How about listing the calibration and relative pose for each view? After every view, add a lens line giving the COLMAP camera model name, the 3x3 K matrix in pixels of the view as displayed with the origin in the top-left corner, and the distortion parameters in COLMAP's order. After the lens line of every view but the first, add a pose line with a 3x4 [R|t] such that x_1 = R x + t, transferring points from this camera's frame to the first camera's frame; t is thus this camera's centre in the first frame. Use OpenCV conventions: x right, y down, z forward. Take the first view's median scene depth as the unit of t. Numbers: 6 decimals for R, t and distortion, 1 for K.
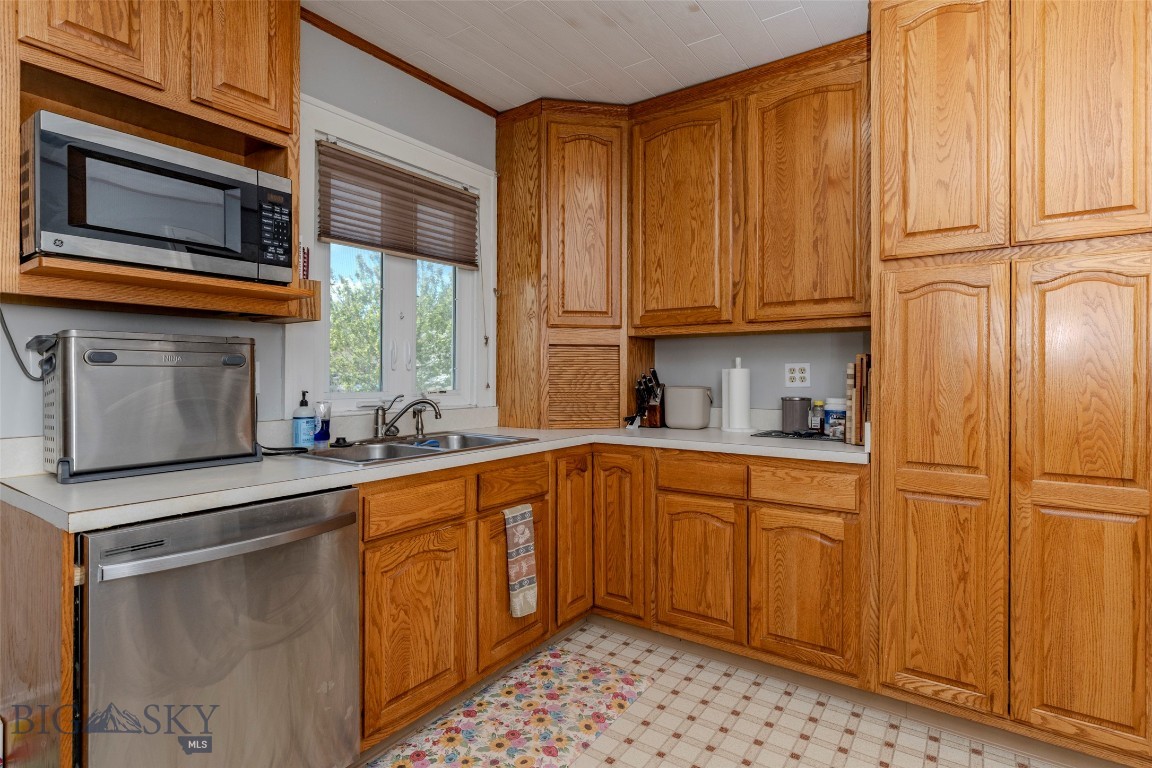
lens RADIAL K [[588.7, 0, 574.9], [0, 588.7, 373.3], [0, 0, 1]] dist [-0.002326, 0.000141]
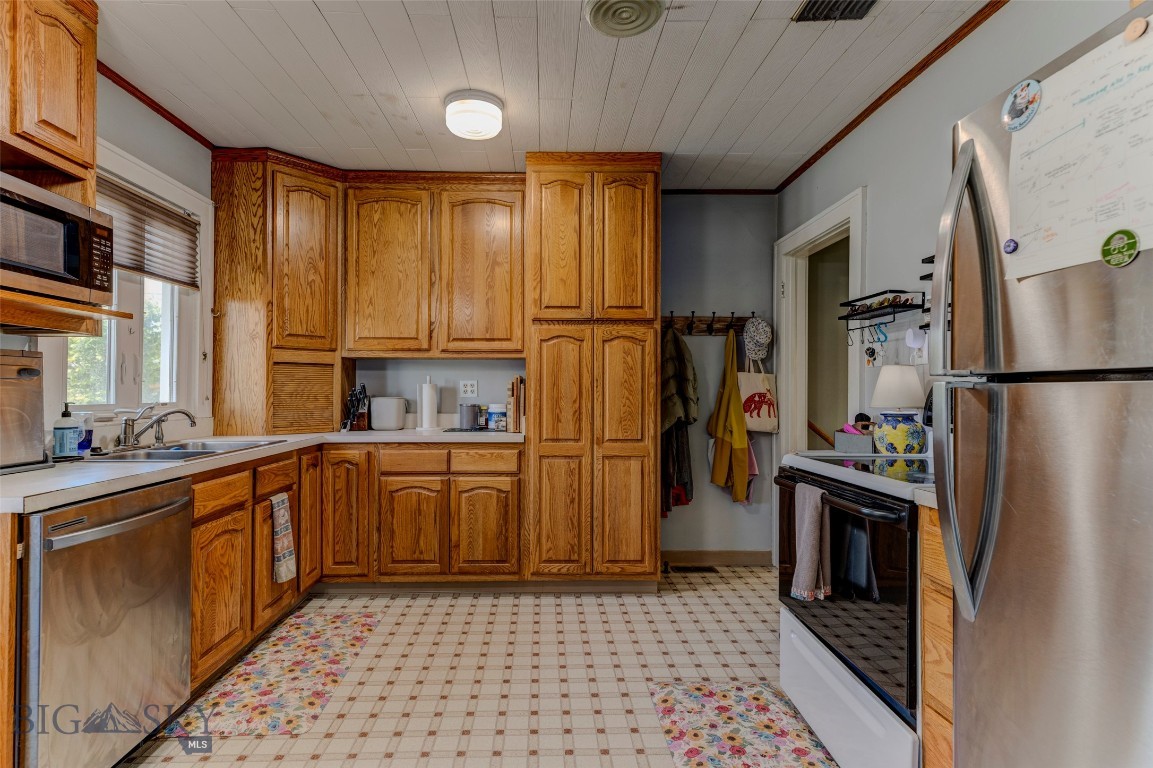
lens RADIAL K [[589.2, 0, 575.4], [0, 589.2, 373.3], [0, 0, 1]] dist [-0.002326, 0.000141]
pose [[0.788076, 0.018288, 0.615306, -0.356455], [-0.002145, 0.999634, -0.026963, 0.004306], [-0.615574, 0.019929, 0.787827, -0.344566]]
